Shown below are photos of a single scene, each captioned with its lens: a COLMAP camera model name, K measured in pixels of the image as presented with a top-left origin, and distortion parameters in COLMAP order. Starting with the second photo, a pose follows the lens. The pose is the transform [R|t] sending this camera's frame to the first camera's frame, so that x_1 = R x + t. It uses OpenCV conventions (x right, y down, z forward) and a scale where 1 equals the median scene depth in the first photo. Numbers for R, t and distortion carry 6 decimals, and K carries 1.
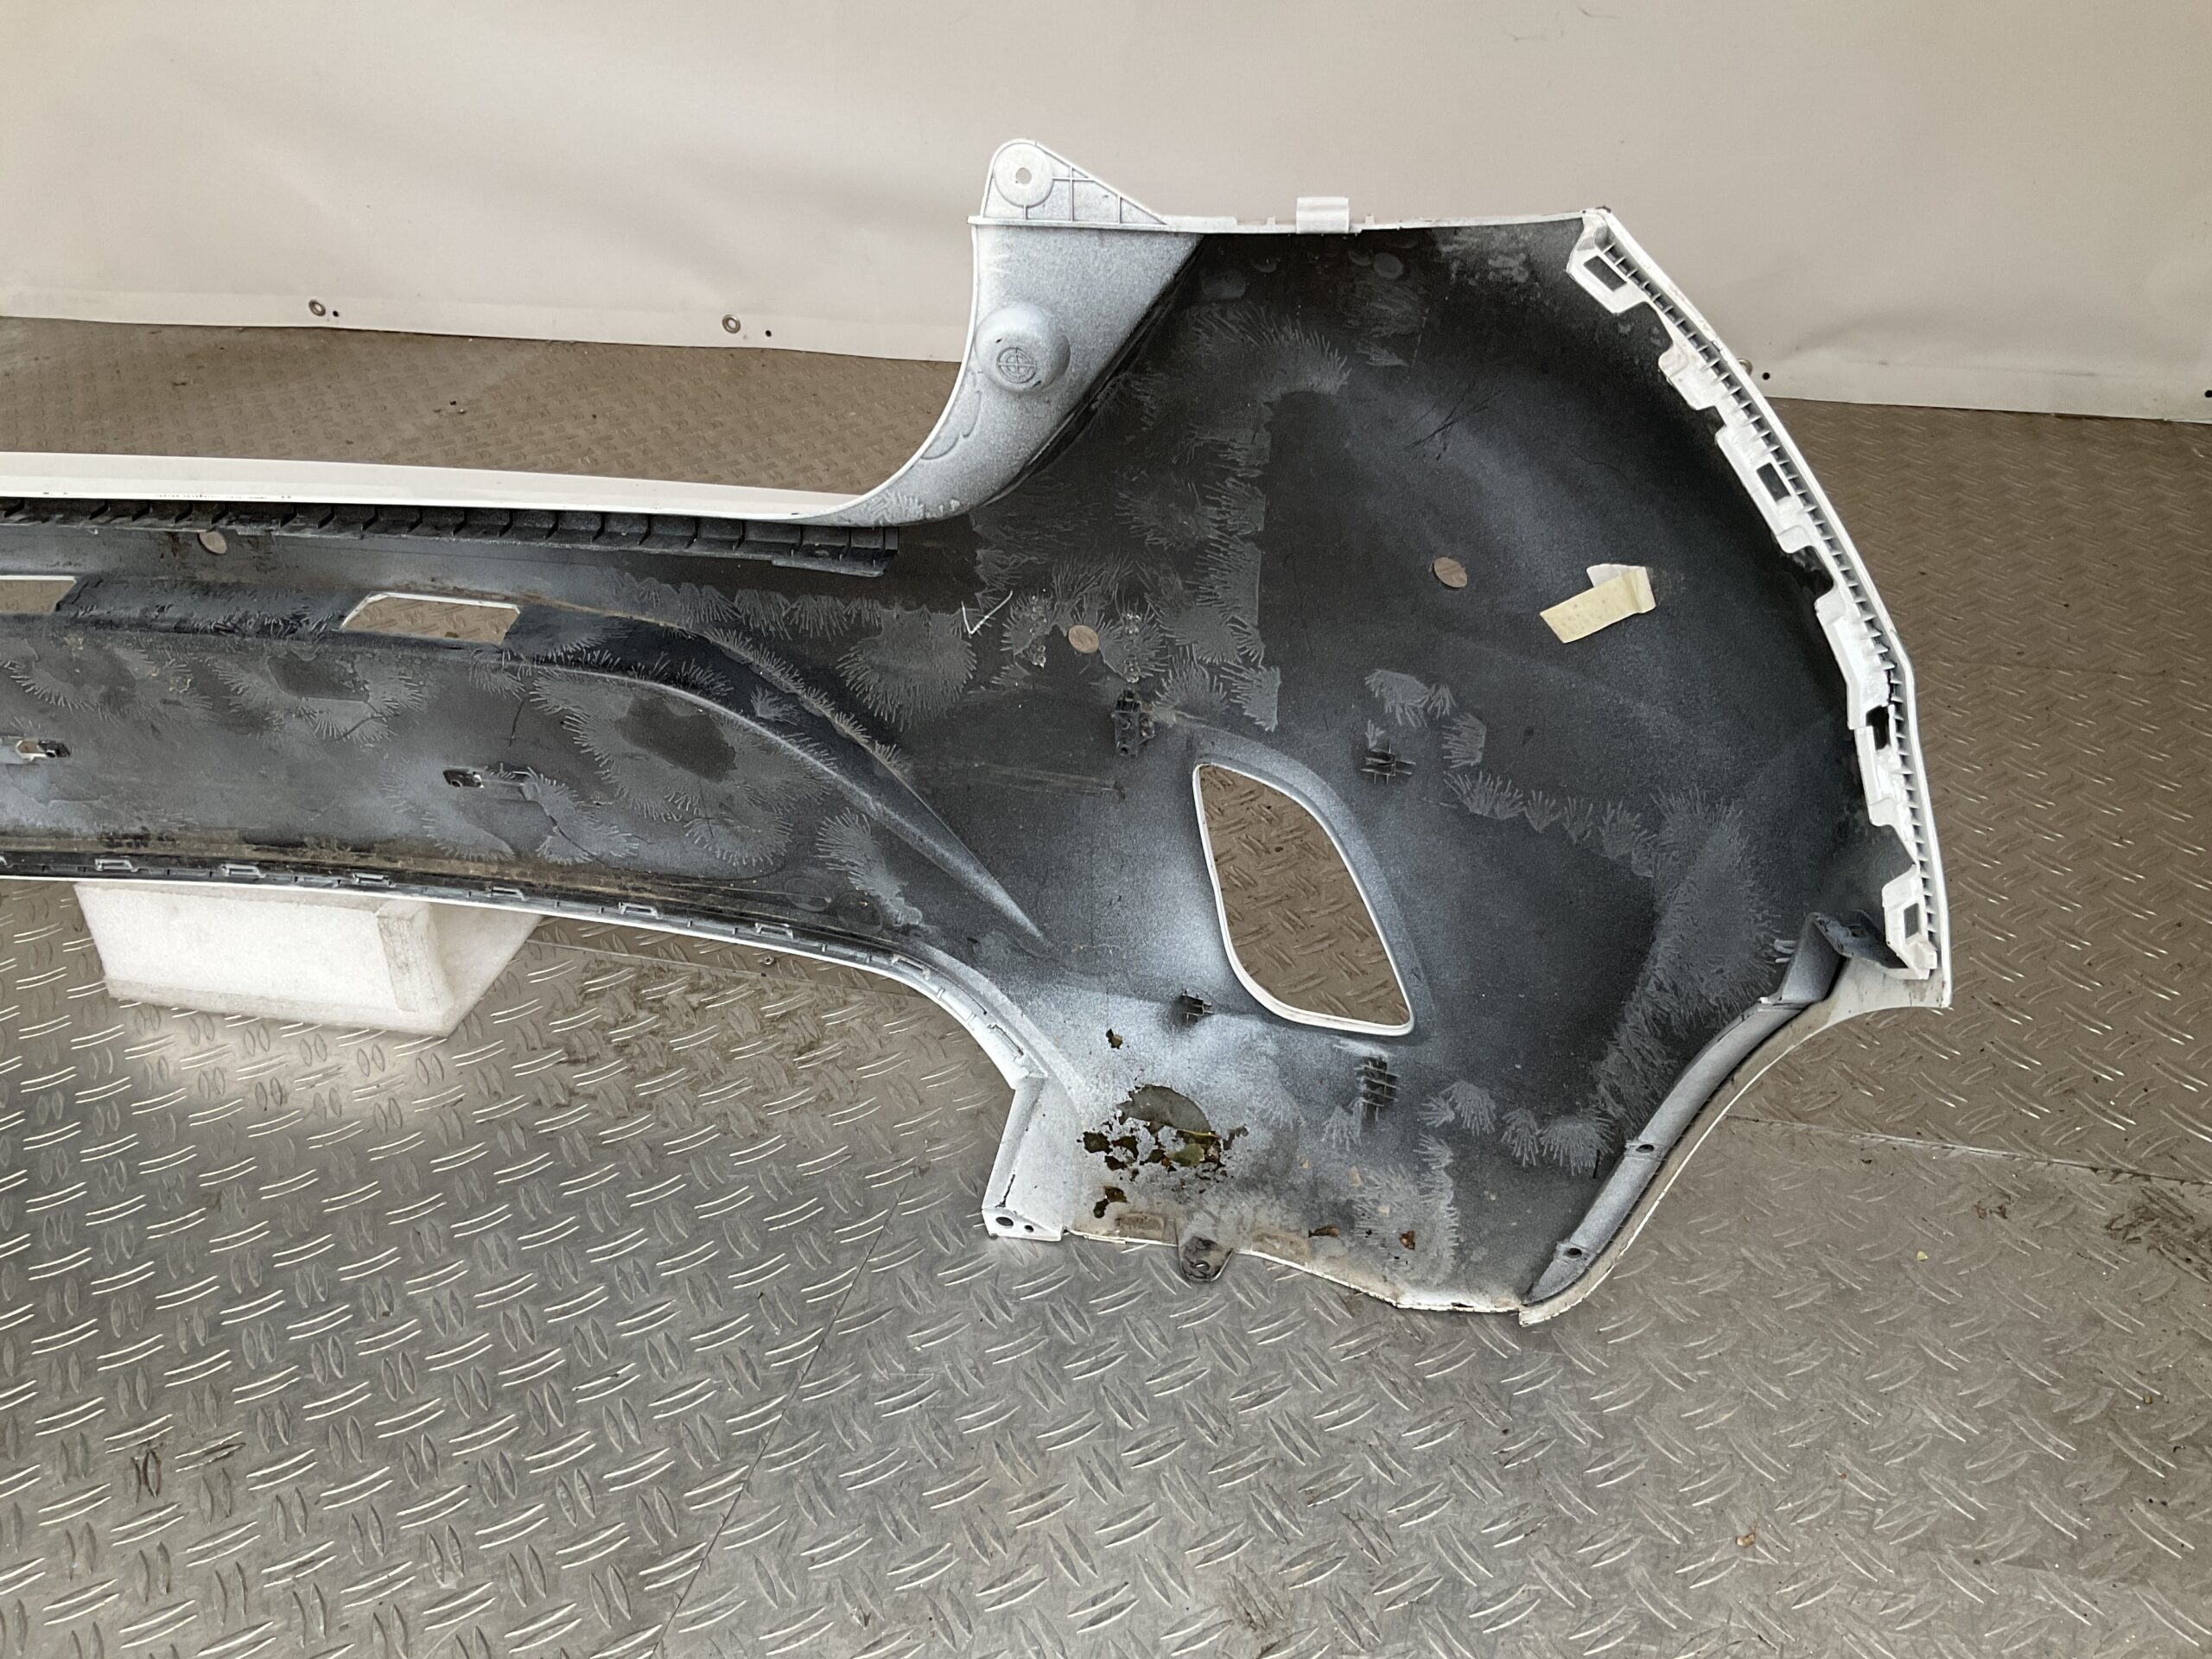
lens RADIAL K [[1867.4, 0, 1106.0], [0, 1867.4, 829.5], [0, 0, 1]] dist [-0.028356, -0.014305]
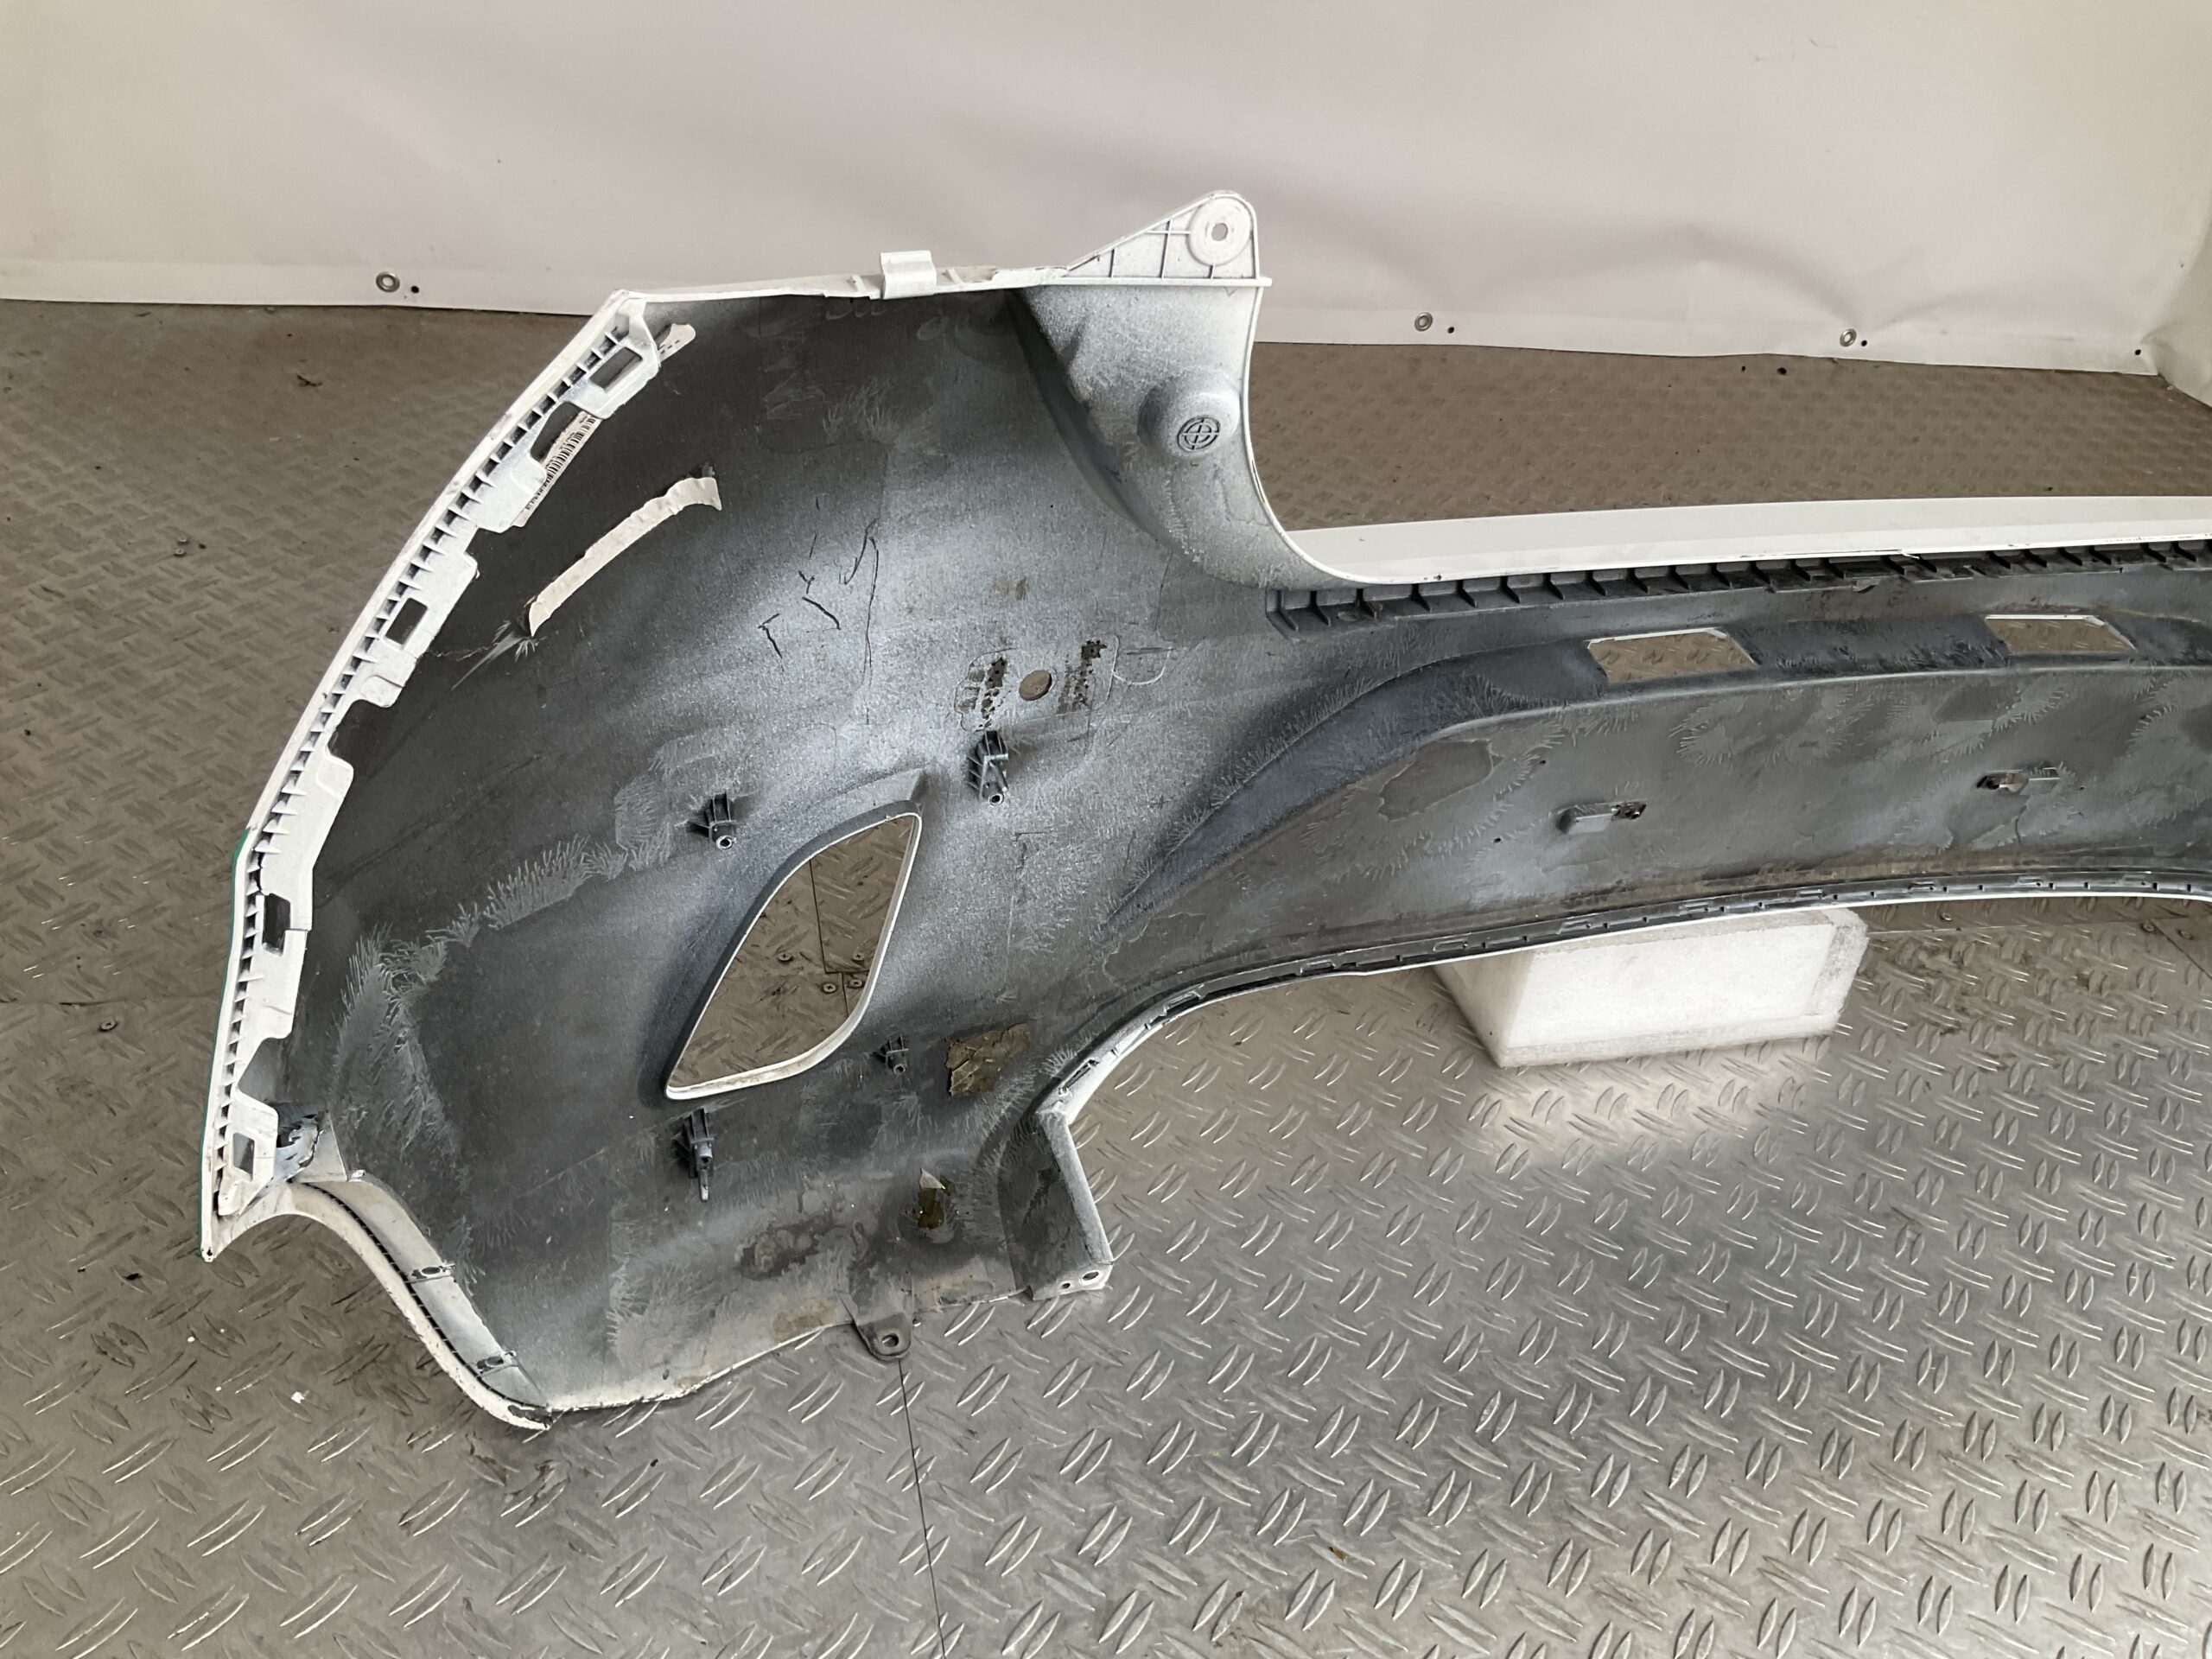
lens RADIAL K [[1867.4, 0, 1106.0], [0, 1867.4, 829.5], [0, 0, 1]] dist [-0.028356, -0.014305]
pose [[0.875097, -0.140370, 0.463144, -0.980753], [0.122731, 0.990095, 0.068182, -0.102941], [-0.468127, -0.002824, 0.883657, 0.221709]]
